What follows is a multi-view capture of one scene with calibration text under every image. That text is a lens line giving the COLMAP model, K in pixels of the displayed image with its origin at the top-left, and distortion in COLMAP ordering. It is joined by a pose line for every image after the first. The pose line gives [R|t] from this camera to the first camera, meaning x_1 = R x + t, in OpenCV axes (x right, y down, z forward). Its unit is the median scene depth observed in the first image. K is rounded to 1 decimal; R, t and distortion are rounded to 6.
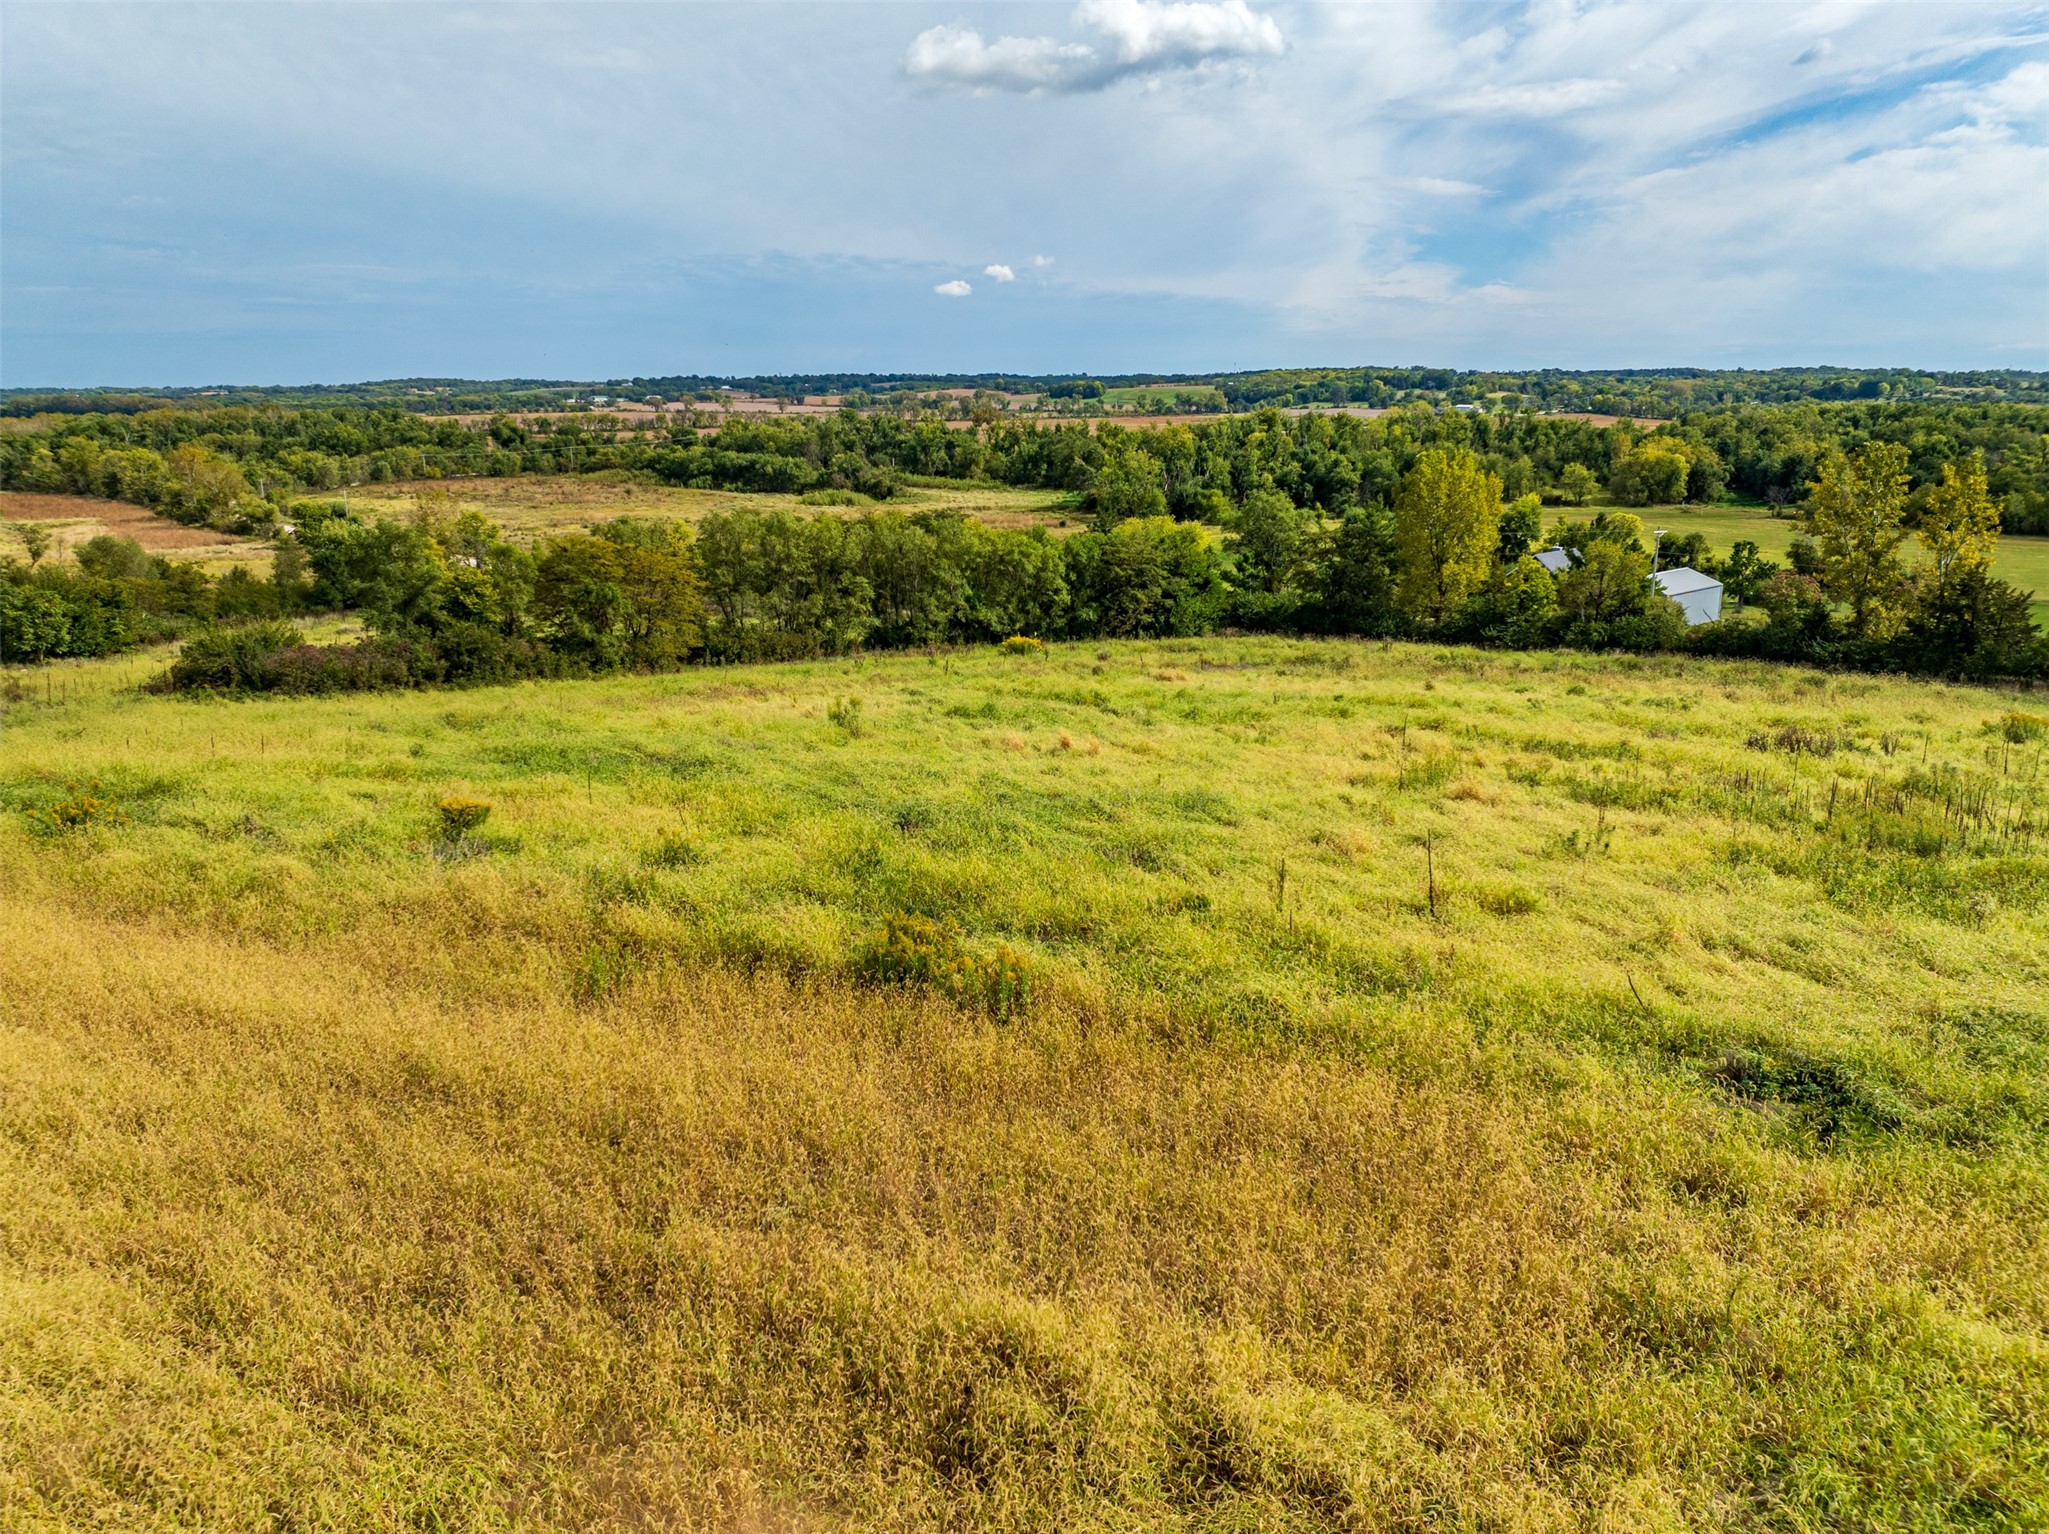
lens RADIAL K [[1442.3, 0, 1024.5], [0, 1442.3, 767.0], [0, 0, 1]] dist [-0.033104, -0.005442]
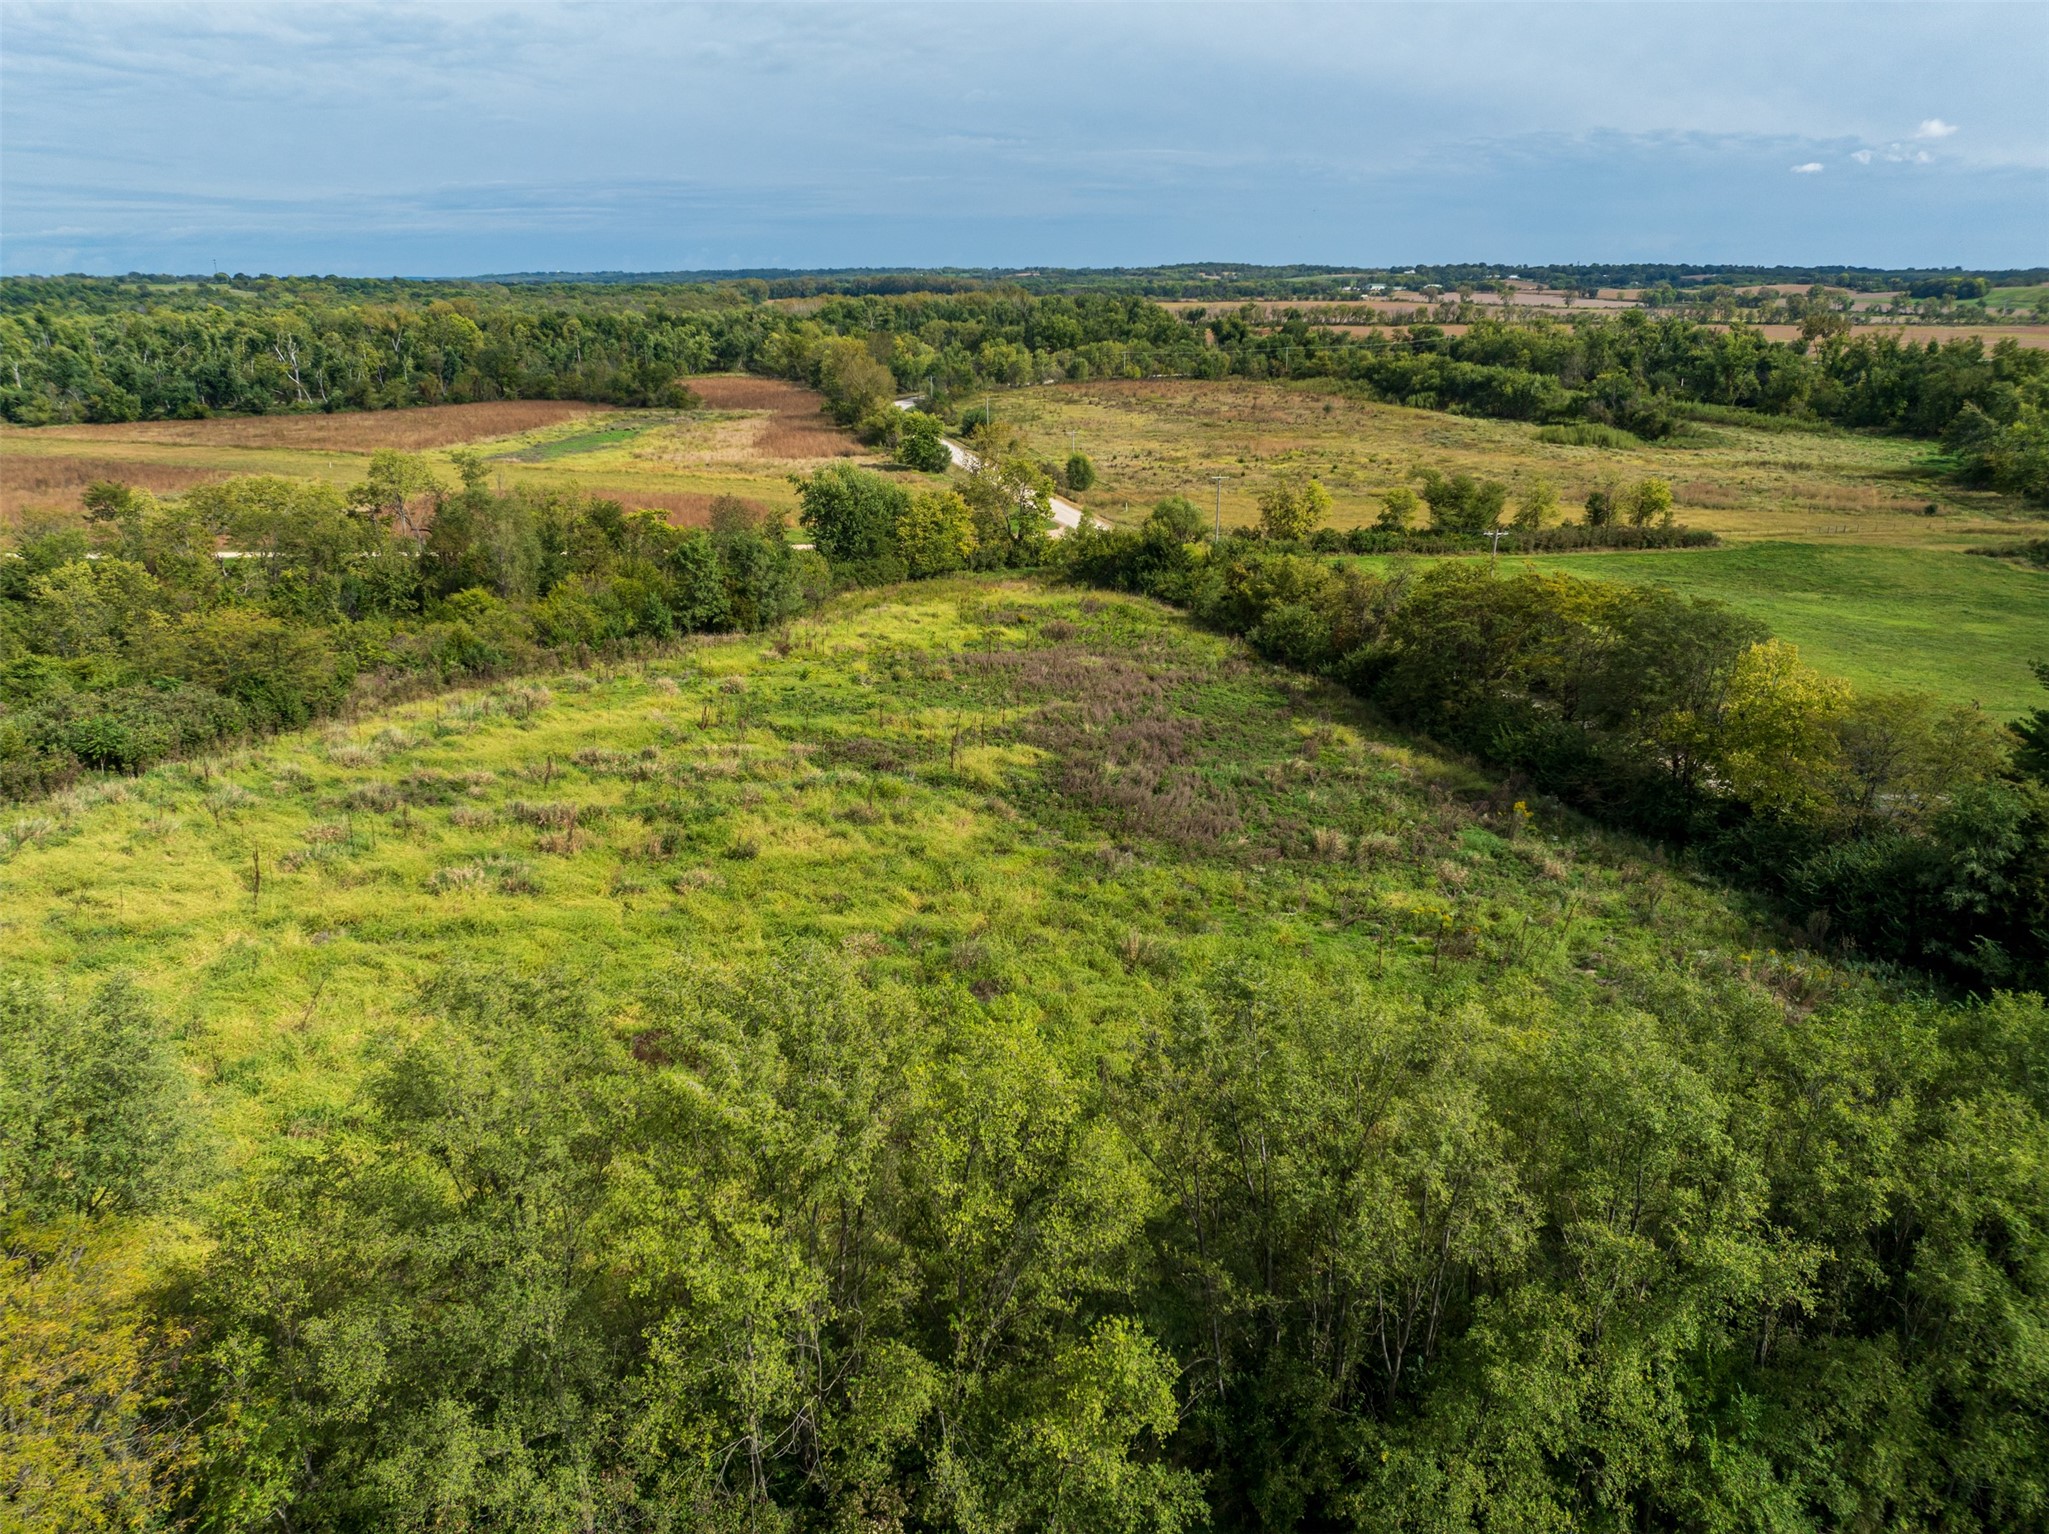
lens RADIAL K [[1443.8, 0, 1014.9], [0, 1443.8, 774.9], [0, 0, 1]] dist [-0.067835, 0.030794]
pose [[0.866654, 0.165093, -0.470802, -0.008966], [-0.127395, 0.985609, 0.111109, -0.049479], [0.482370, -0.036316, 0.875214, 0.174183]]
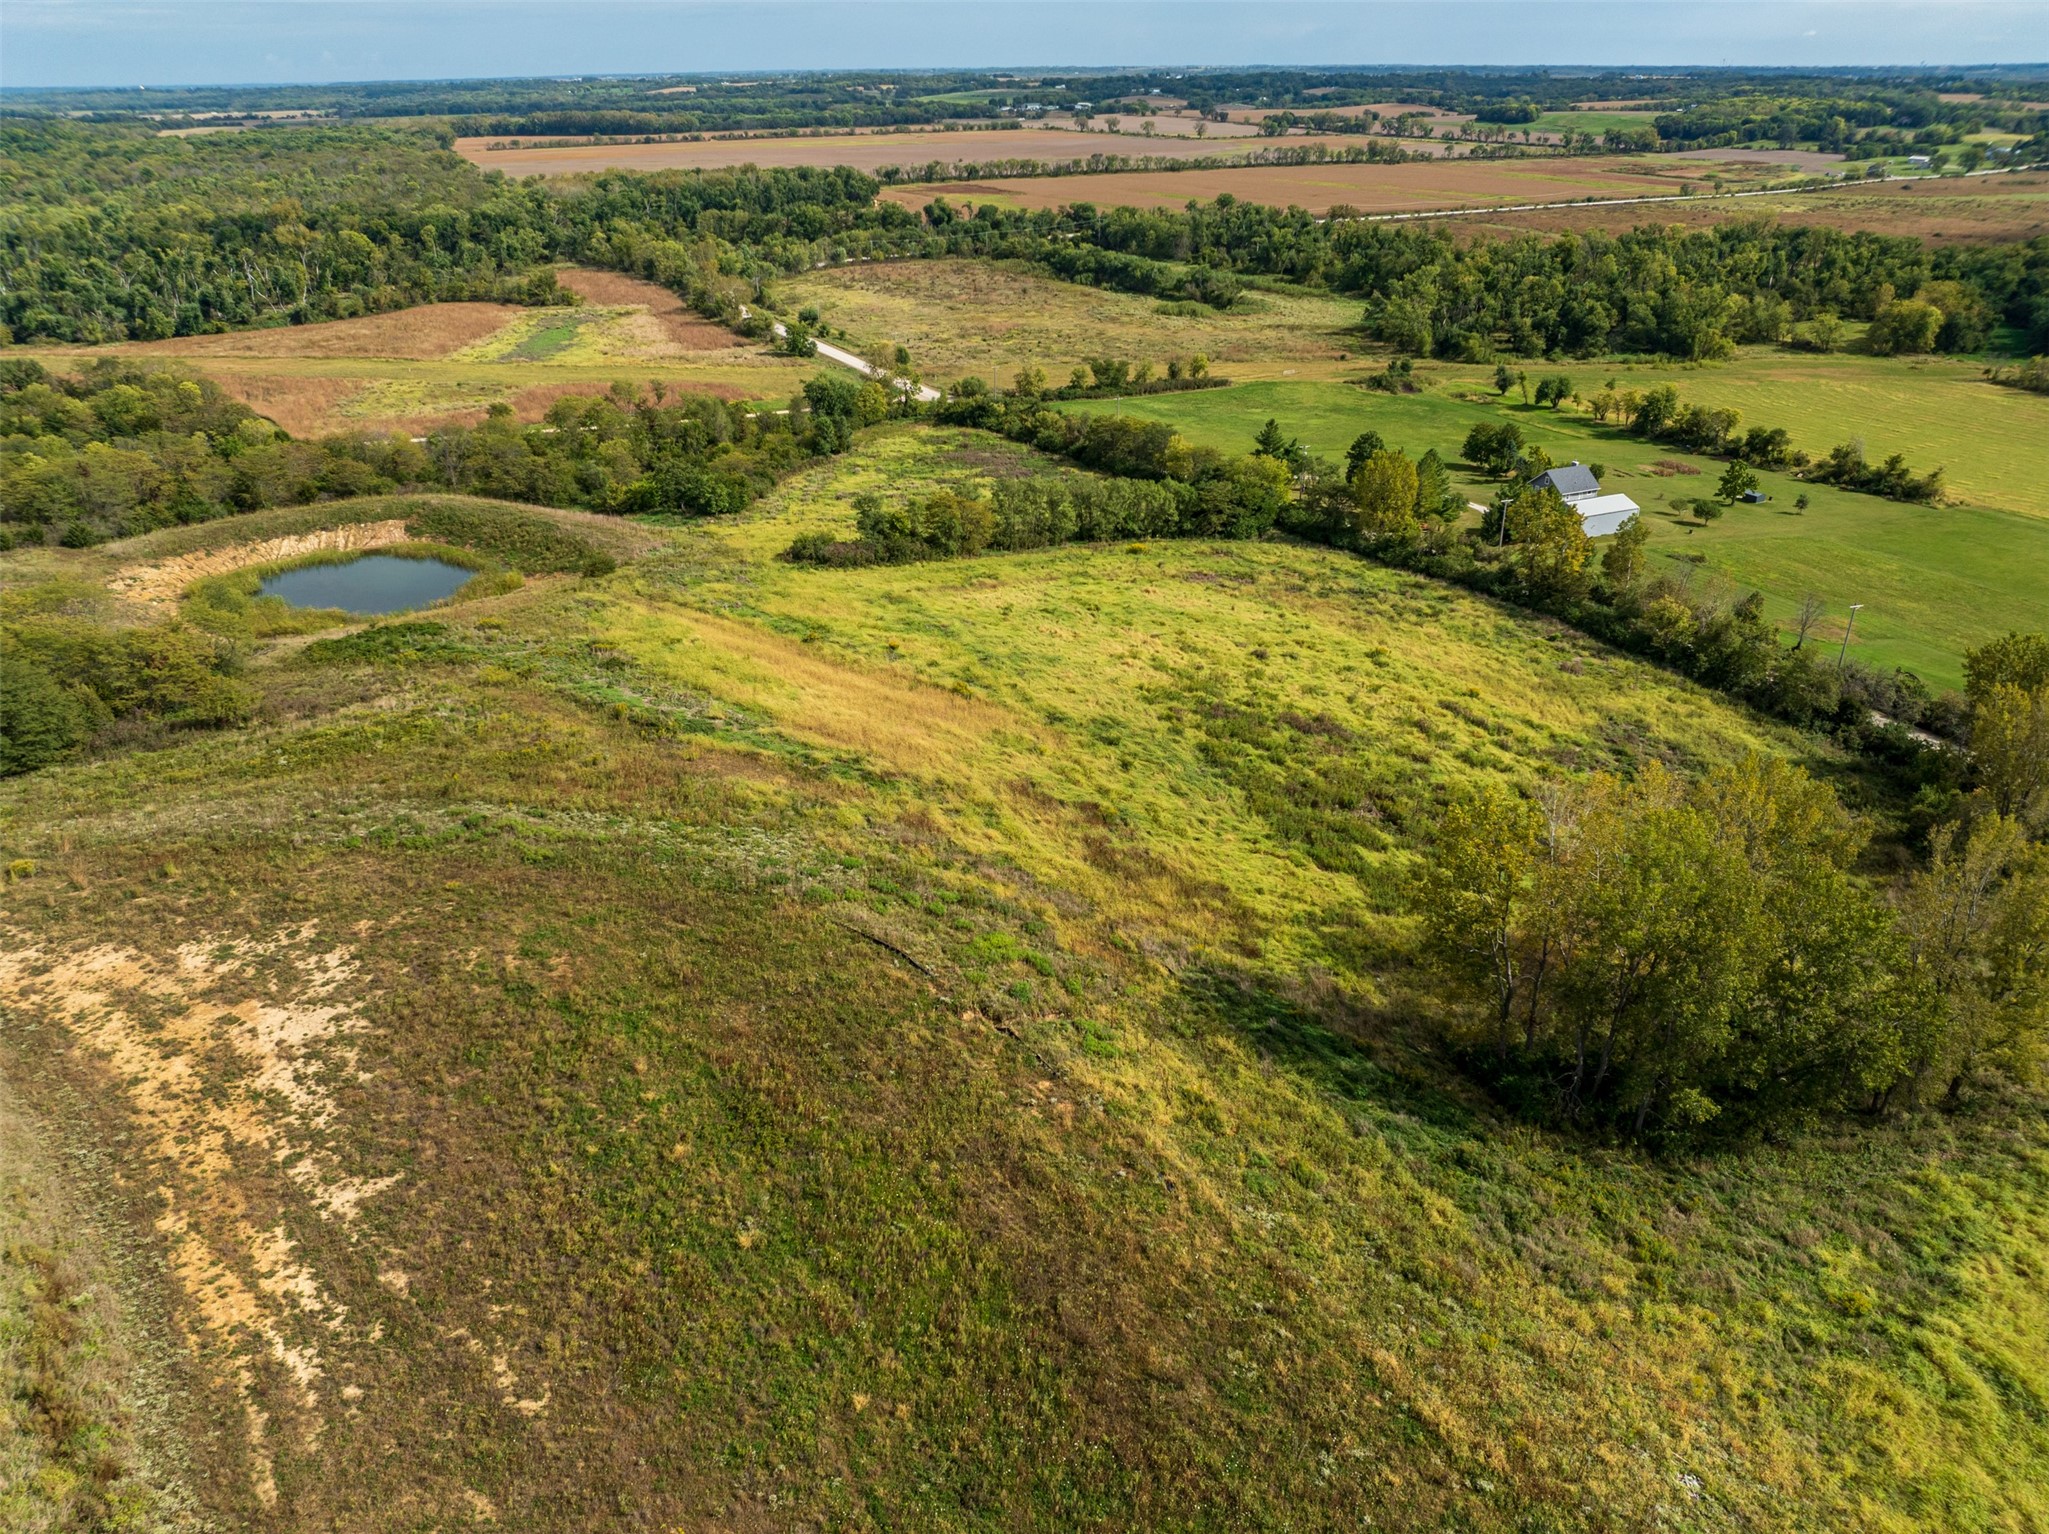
lens RADIAL K [[1442.3, 0, 1024.5], [0, 1442.3, 767.0], [0, 0, 1]] dist [-0.033104, -0.005442]
pose [[0.958736, 0.121685, -0.256940, 0.089977], [-0.068557, 0.976054, 0.206444, -0.041530], [0.275908, -0.180311, 0.944120, -0.239638]]
